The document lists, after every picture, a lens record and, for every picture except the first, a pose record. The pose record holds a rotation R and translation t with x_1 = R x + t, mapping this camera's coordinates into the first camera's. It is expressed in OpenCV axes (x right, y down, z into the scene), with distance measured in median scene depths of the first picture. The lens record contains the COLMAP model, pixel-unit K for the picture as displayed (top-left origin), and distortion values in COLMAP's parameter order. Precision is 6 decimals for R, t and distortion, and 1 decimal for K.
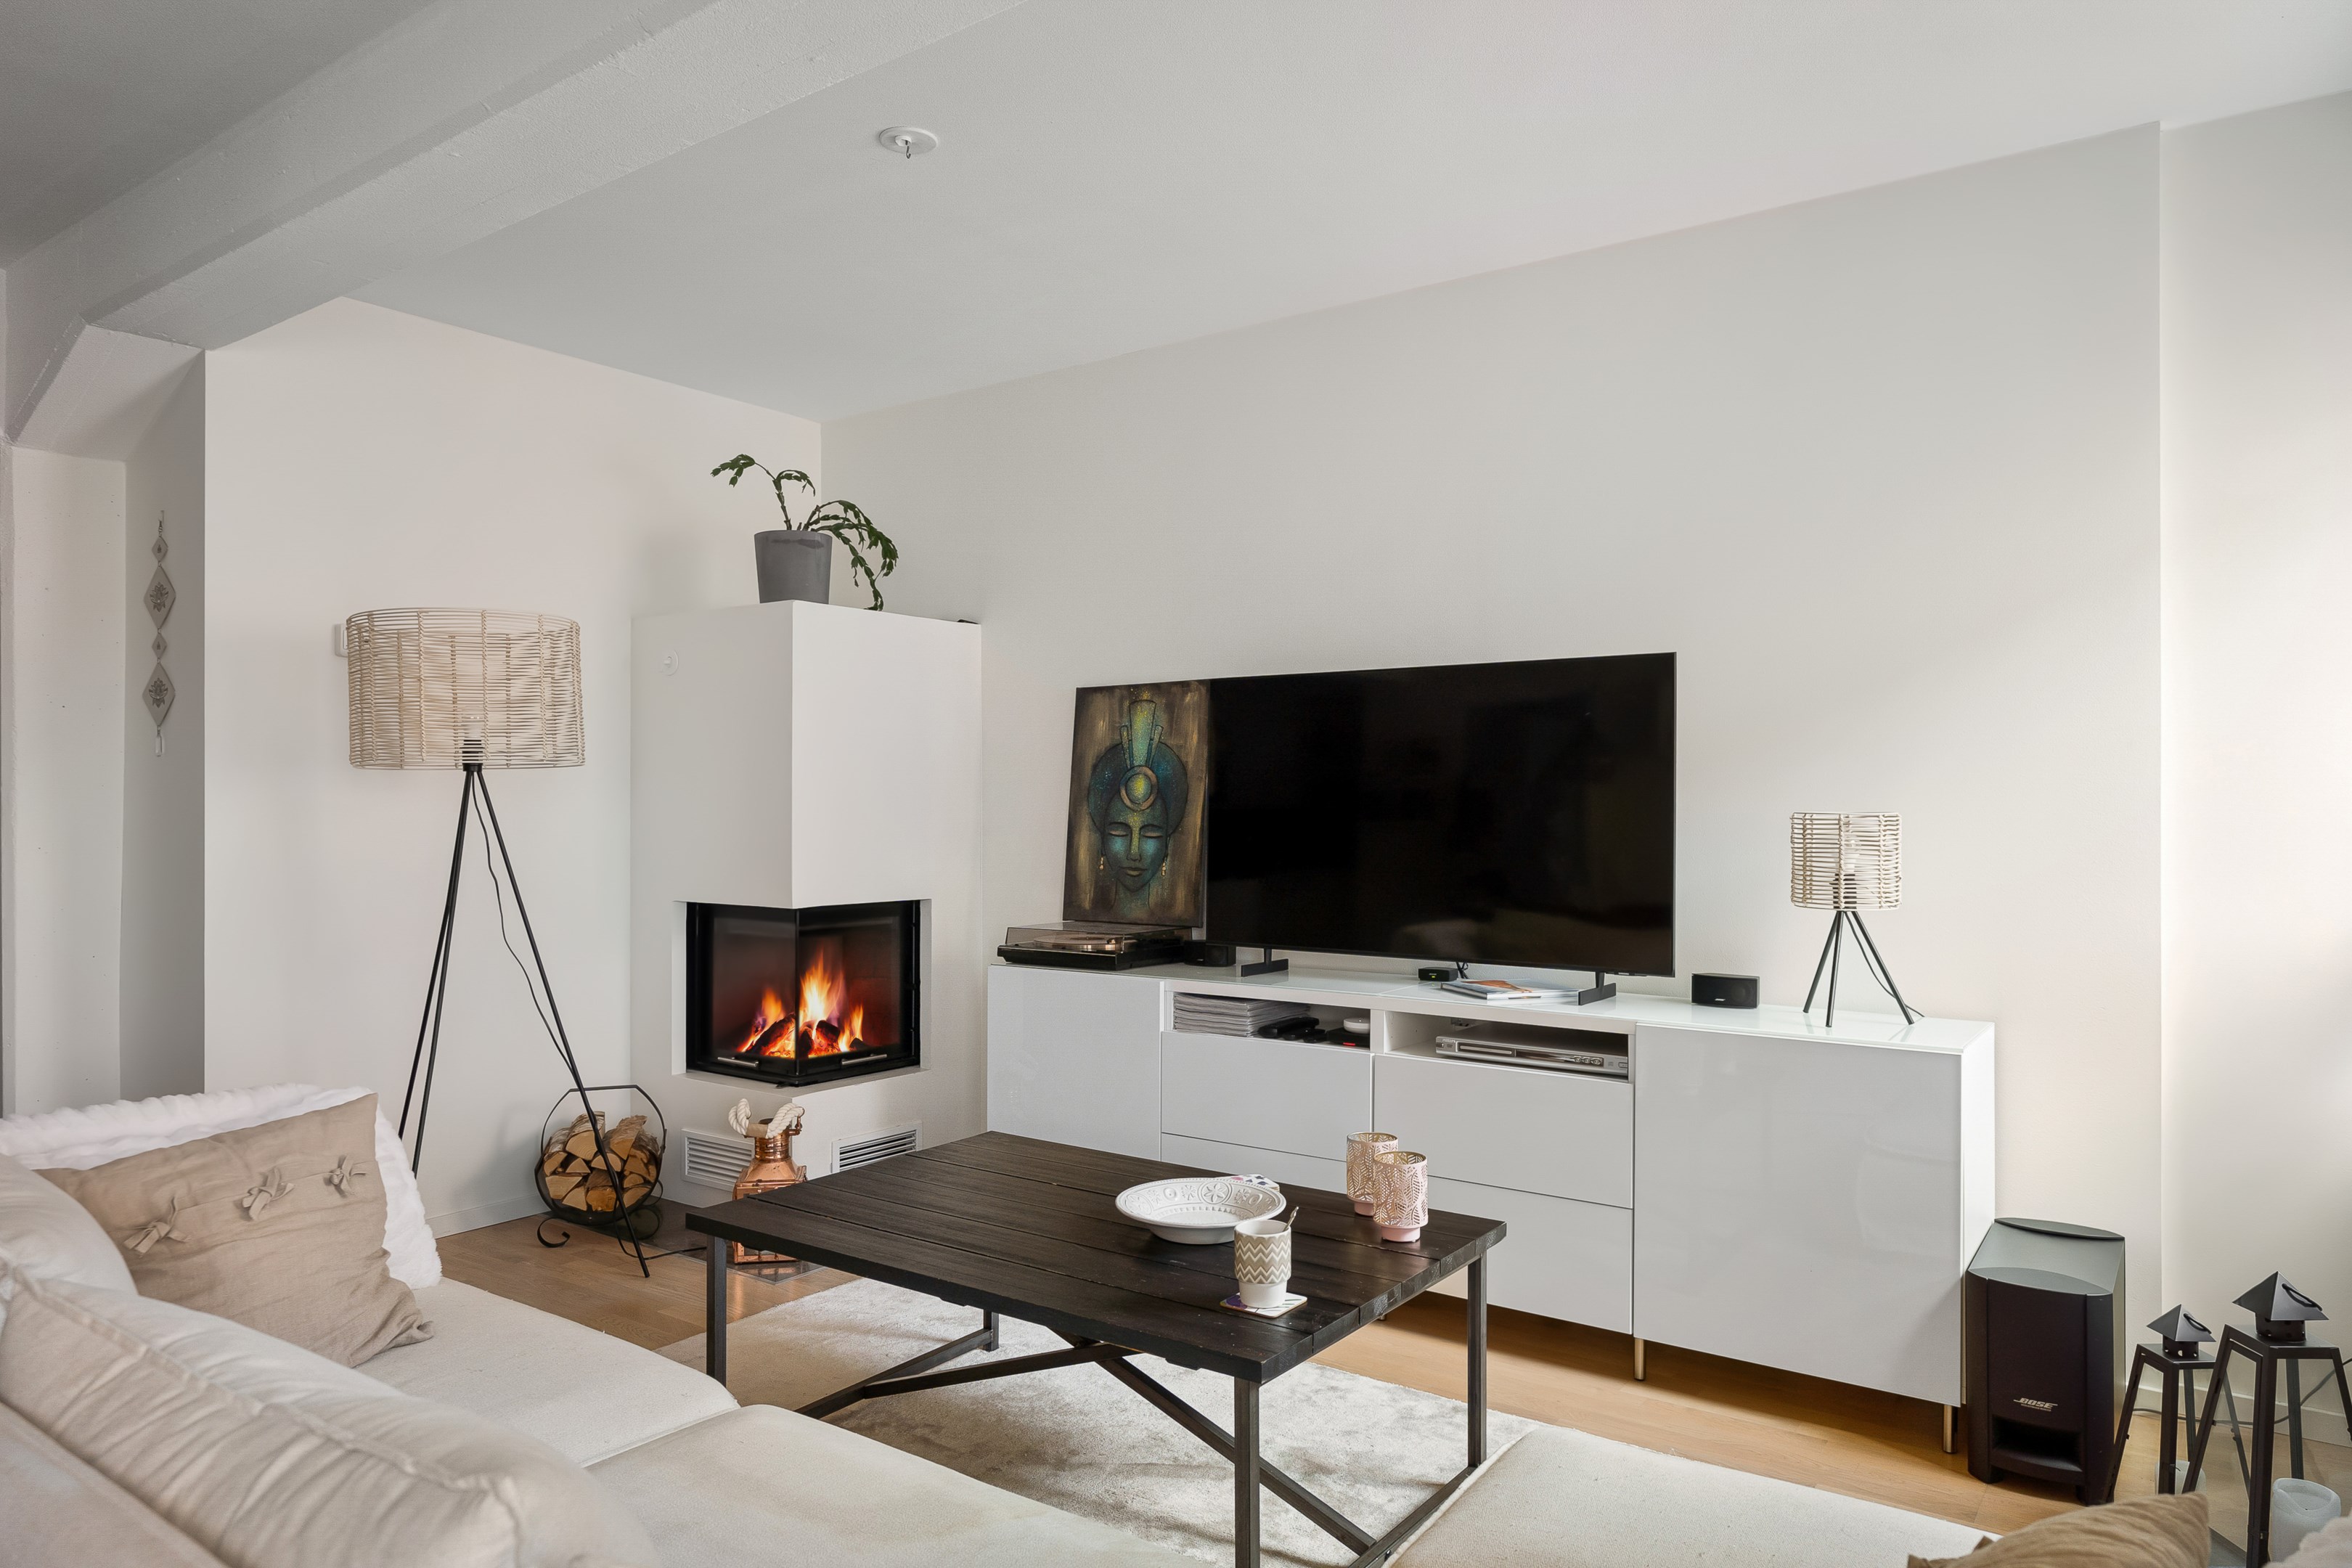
lens RADIAL K [[1512.0, 0, 1114.0], [0, 1512.0, 782.9], [0, 0, 1]] dist [0.000994, 0.000670]
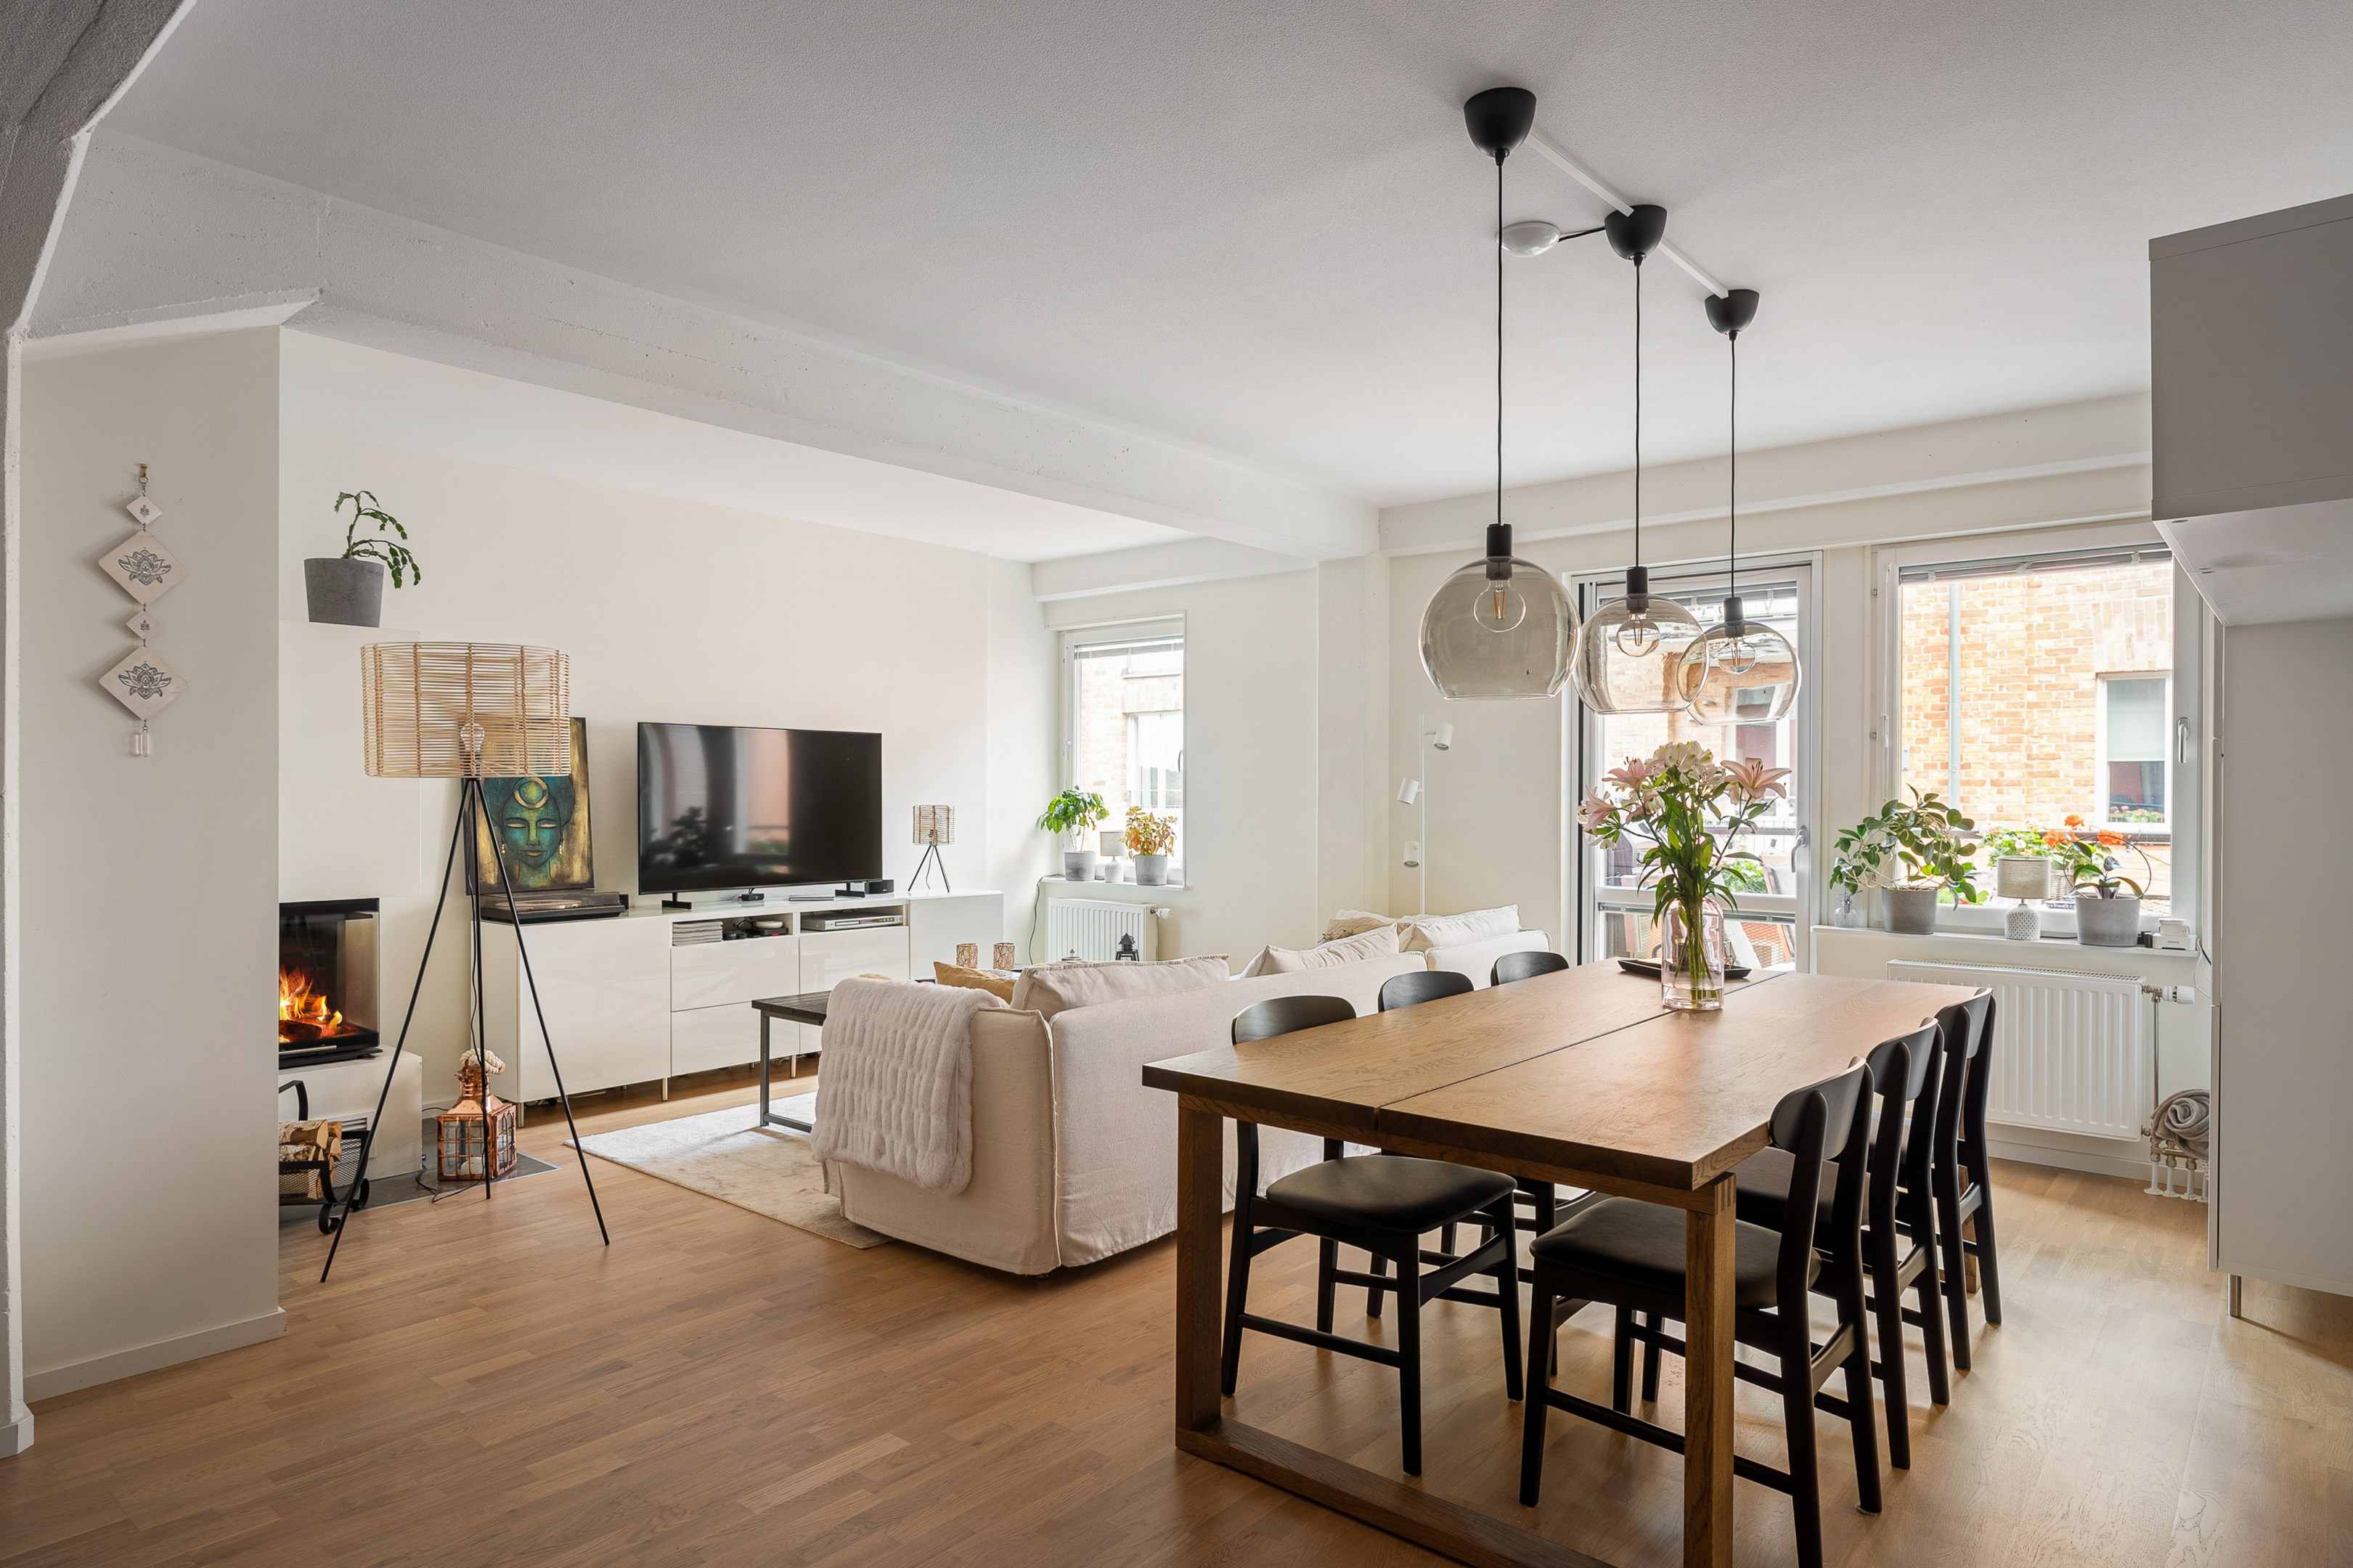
lens RADIAL K [[1374.8, 0, 1166.7], [0, 1374.8, 790.2], [0, 0, 1]] dist [-0.001370, 0.000100]
pose [[0.059146, 0.003274, 0.998244, -1.211402], [-0.008163, 0.999963, -0.002796, 0.000190], [-0.998216, -0.007983, 0.059170, 0.358945]]
